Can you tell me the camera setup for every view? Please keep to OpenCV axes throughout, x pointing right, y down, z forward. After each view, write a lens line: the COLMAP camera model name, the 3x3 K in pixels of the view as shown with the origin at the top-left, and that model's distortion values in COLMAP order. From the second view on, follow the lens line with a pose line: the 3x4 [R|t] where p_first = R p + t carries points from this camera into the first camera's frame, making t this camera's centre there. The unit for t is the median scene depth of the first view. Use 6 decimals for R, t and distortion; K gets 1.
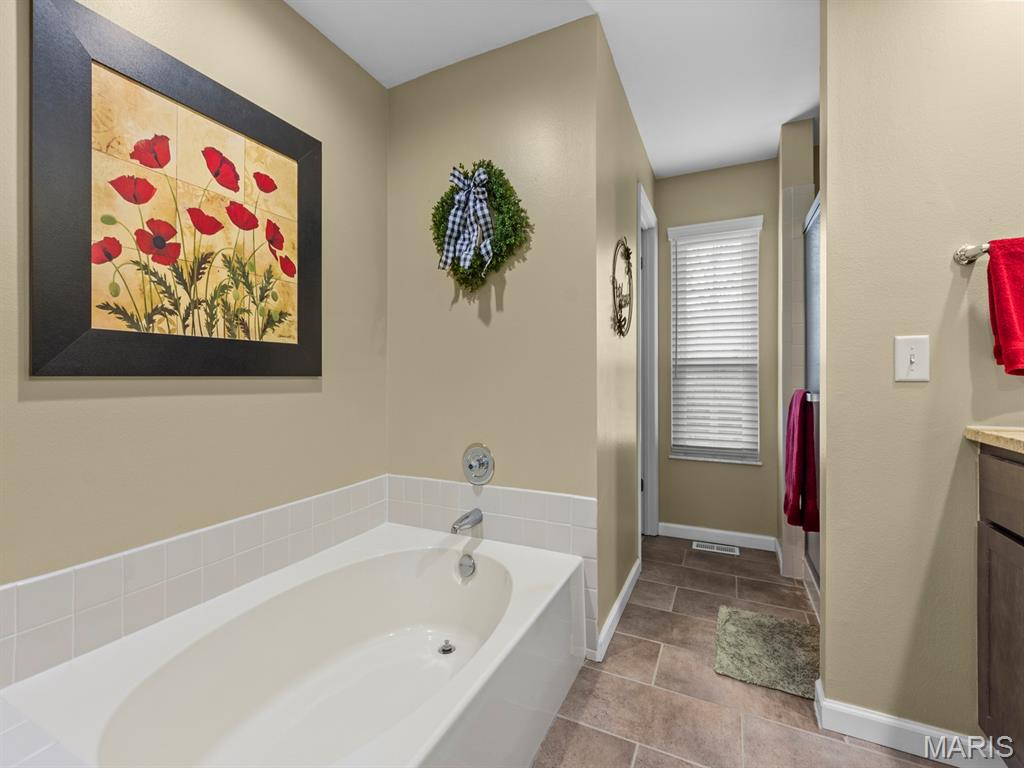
lens RADIAL K [[441.4, 0, 509.2], [0, 441.4, 376.2], [0, 0, 1]] dist [0.003137, -0.000481]
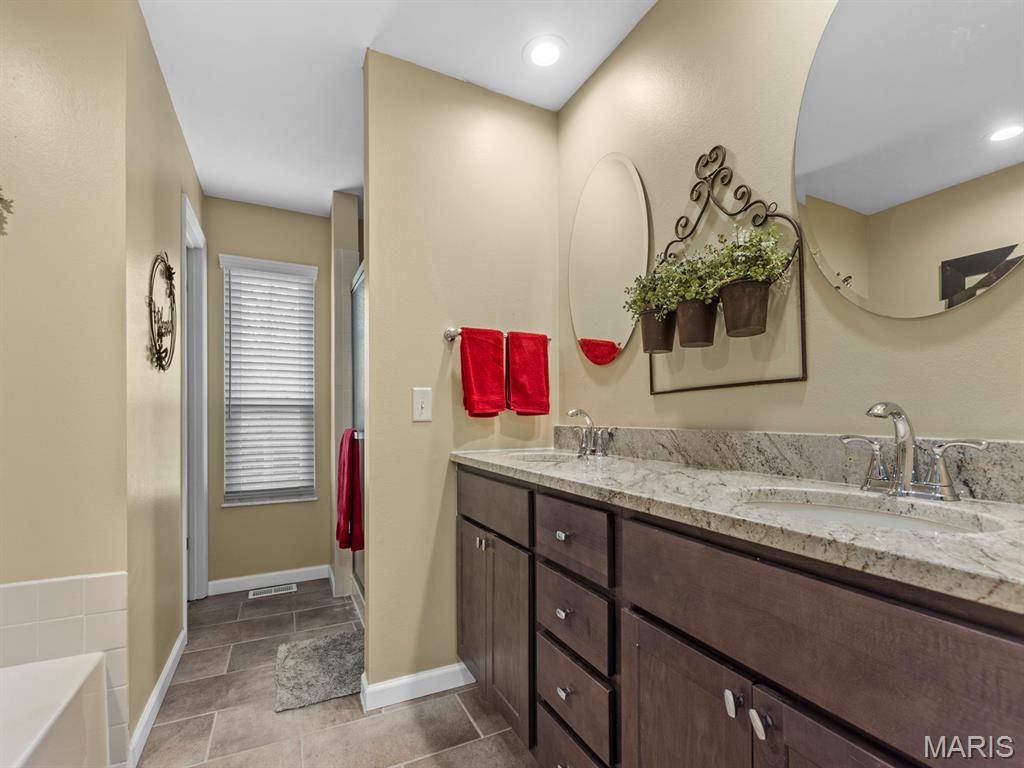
lens RADIAL K [[456.9, 0, 511.3], [0, 456.9, 422.3], [0, 0, 1]] dist [0.001000, -0.000191]
pose [[0.598578, -0.011609, 0.800980, -0.037167], [-0.001816, 0.999873, 0.015849, -0.005875], [-0.801062, -0.010941, 0.598481, -0.042737]]
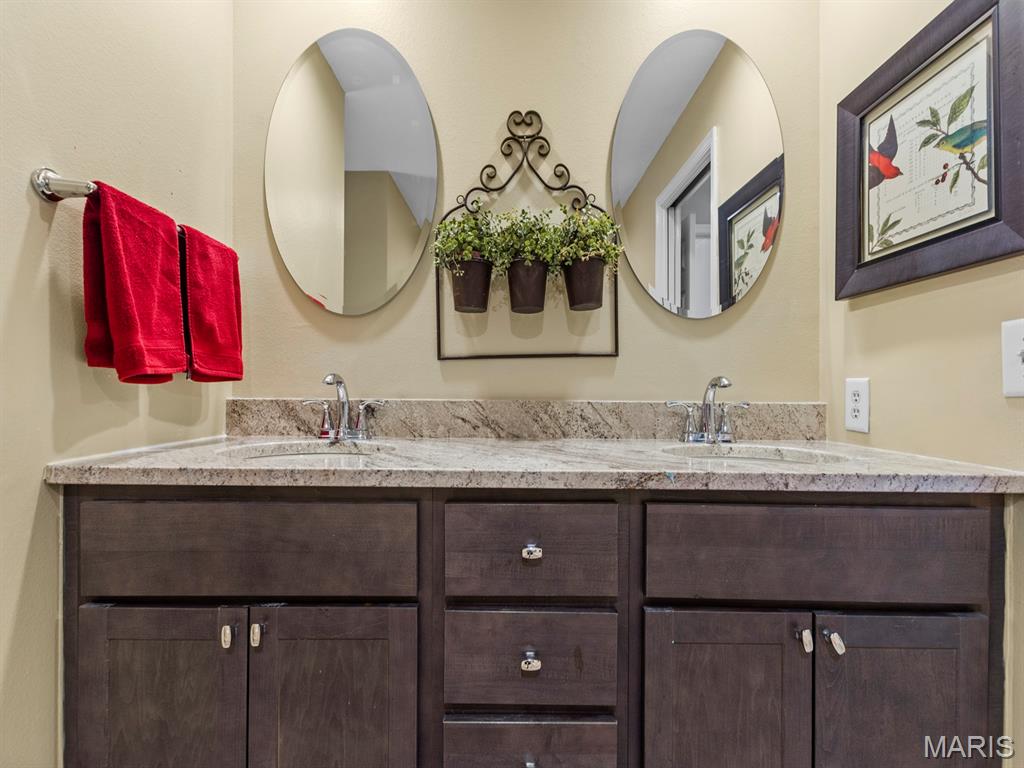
lens RADIAL K [[447.8, 0, 511.5], [0, 447.8, 396.9], [0, 0, 1]] dist [0.001777, -0.000025]
pose [[-0.440577, -0.014031, 0.897605, 0.128036], [-0.009789, 0.999893, 0.010825, 0.005354], [-0.897661, -0.004018, -0.440668, 0.480038]]
